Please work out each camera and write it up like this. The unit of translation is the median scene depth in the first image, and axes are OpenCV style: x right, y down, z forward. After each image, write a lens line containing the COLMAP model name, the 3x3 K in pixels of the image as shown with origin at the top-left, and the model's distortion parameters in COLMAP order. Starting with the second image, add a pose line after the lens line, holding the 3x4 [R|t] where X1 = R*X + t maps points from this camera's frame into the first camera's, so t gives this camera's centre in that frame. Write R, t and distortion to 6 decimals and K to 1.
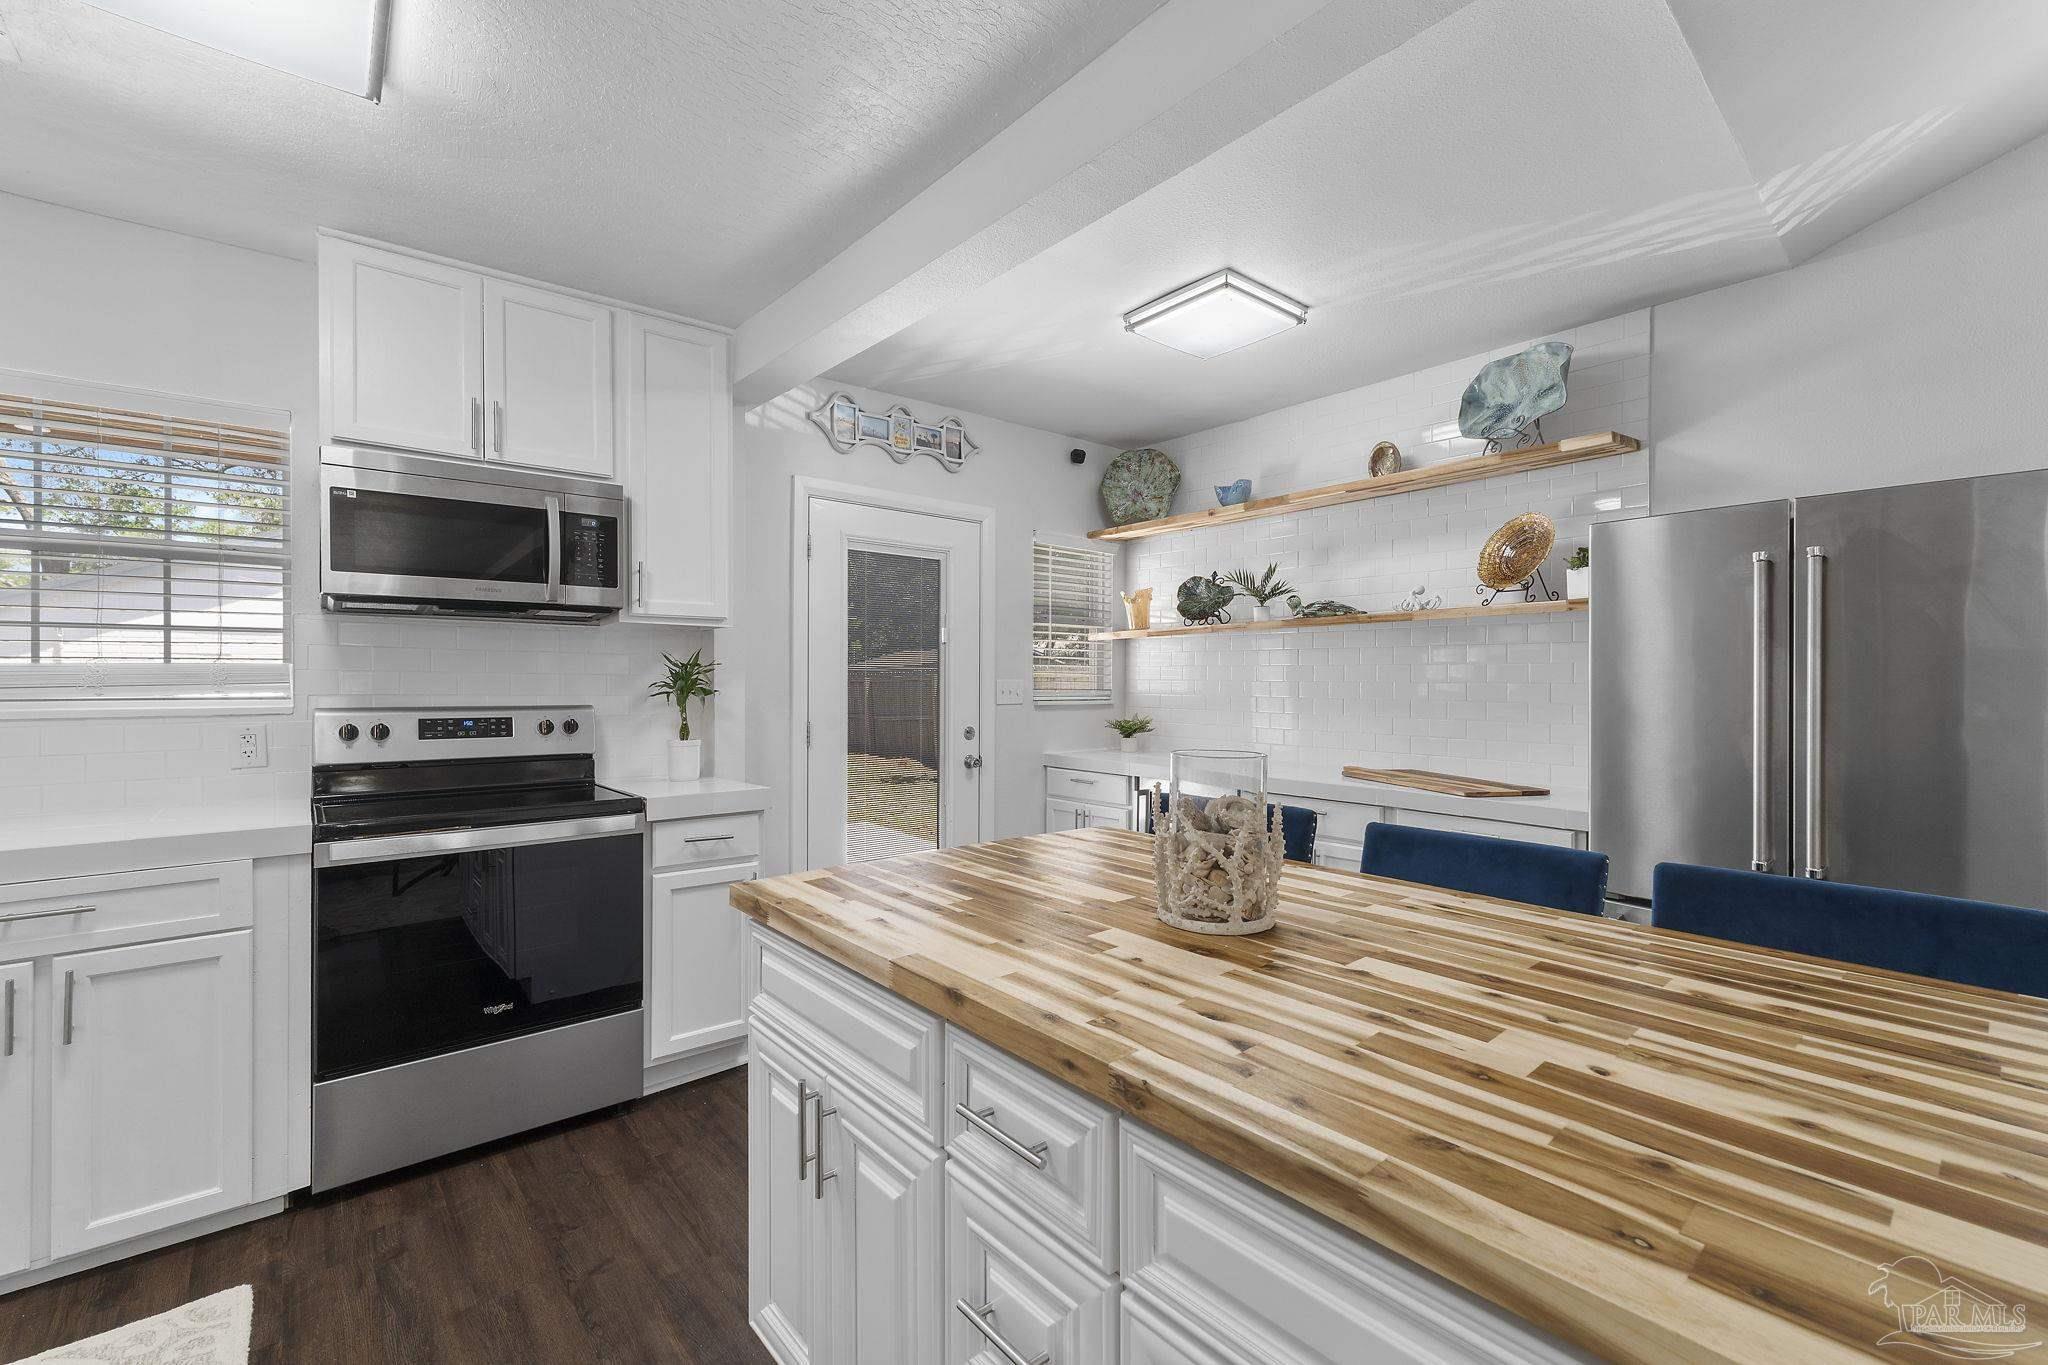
lens RADIAL K [[846.4, 0, 1018.4], [0, 846.4, 677.6], [0, 0, 1]] dist [-0.002133, -0.000050]
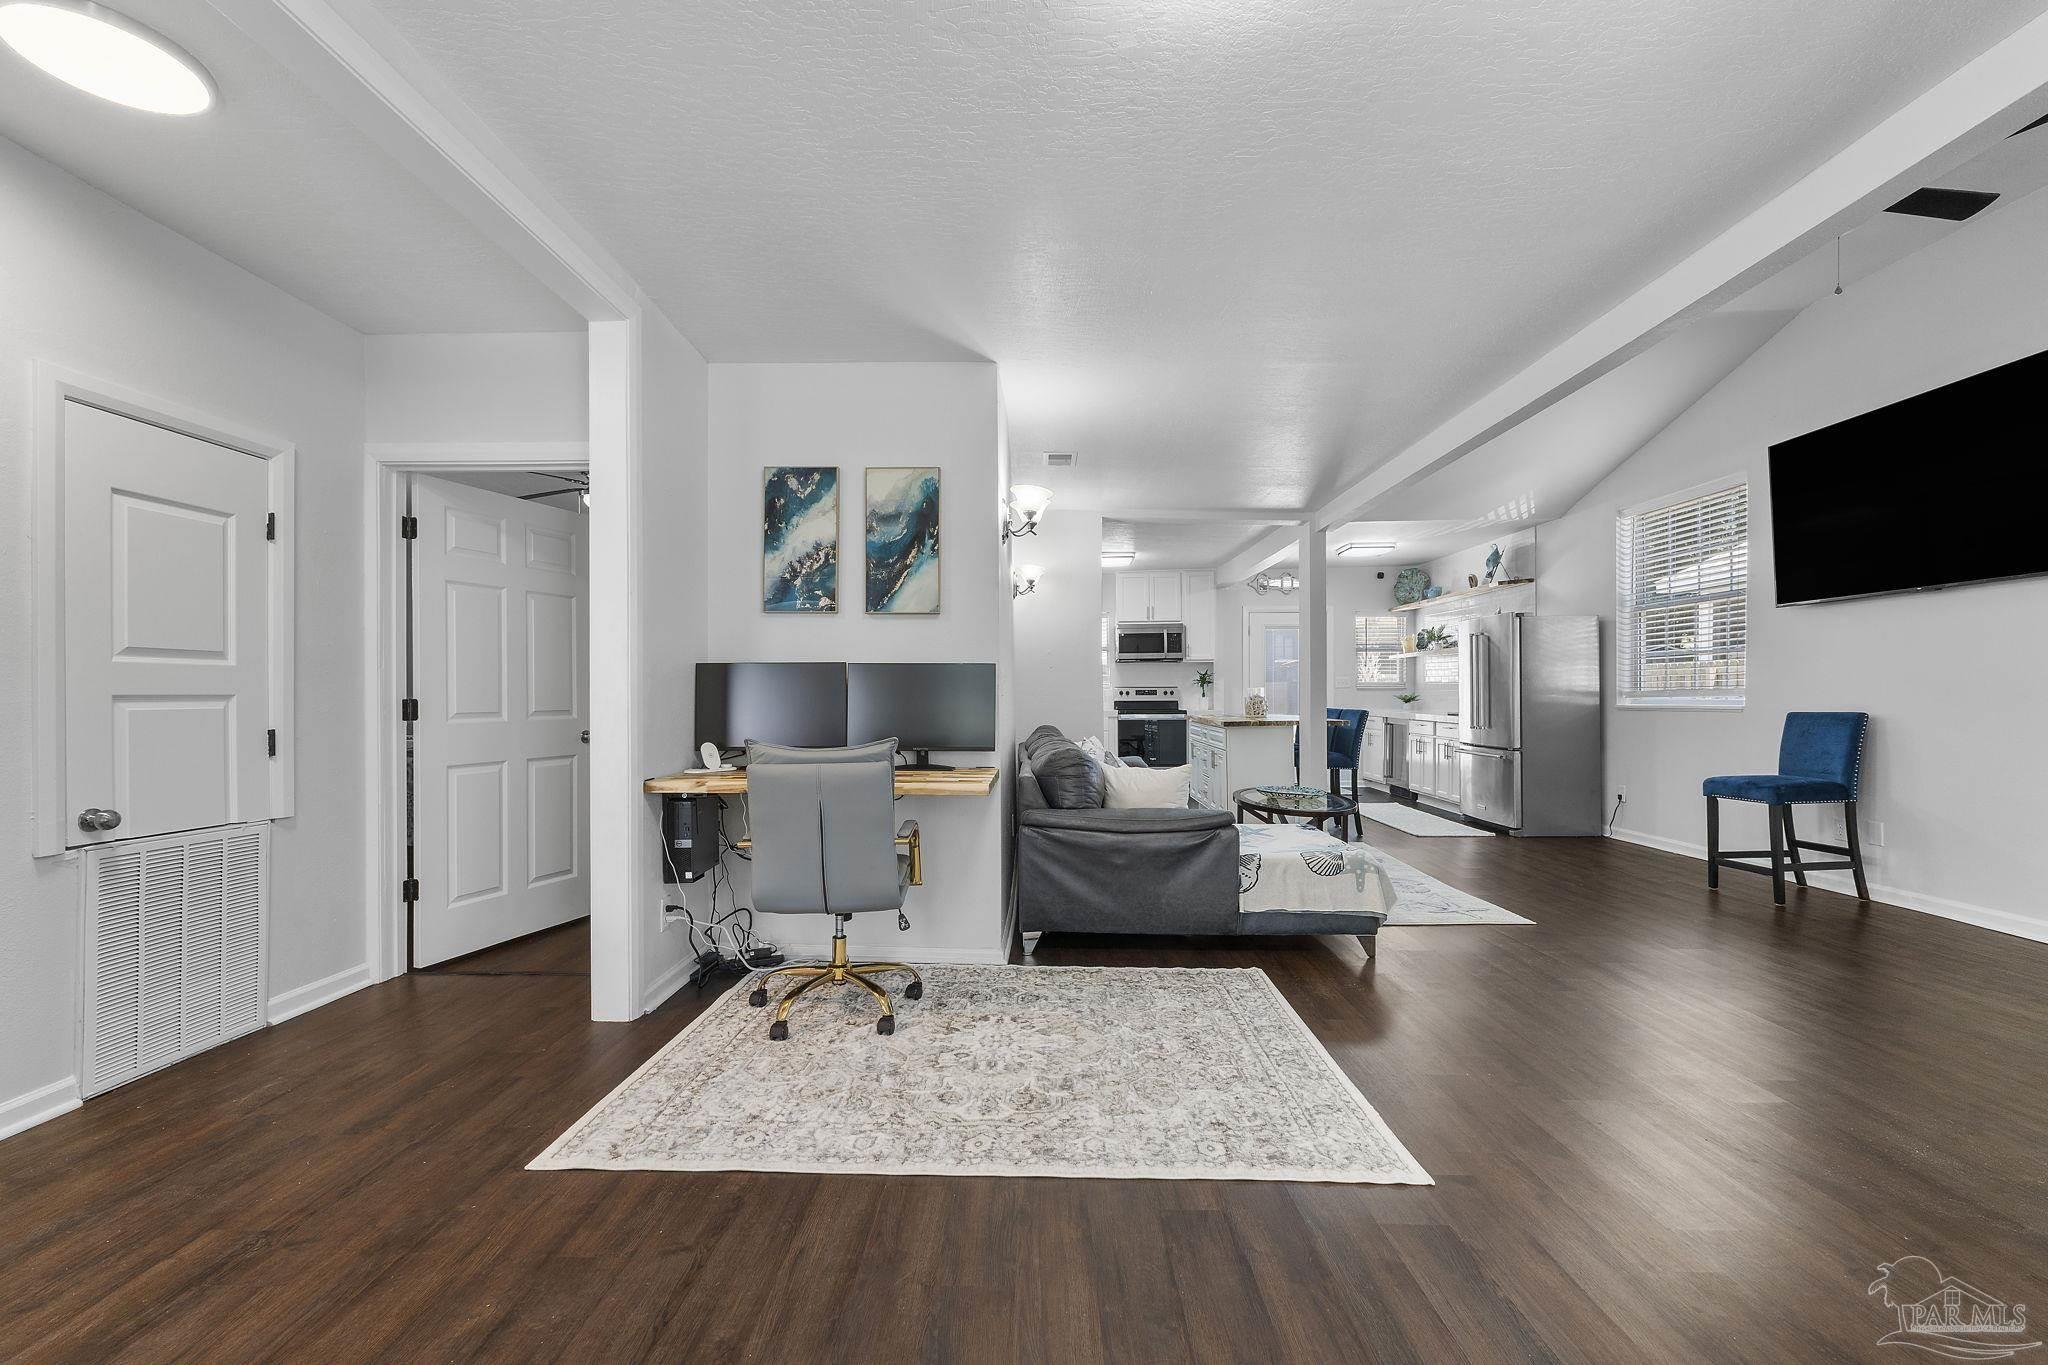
lens RADIAL K [[846.4, 0, 1021.4], [0, 846.4, 686.5], [0, 0, 1]] dist [-0.002133, -0.000050]
pose [[0.752012, -0.014120, -0.658998, 1.336580], [0.011371, 0.999900, -0.008449, 0.056670], [0.659051, -0.001140, 0.752097, -2.082017]]
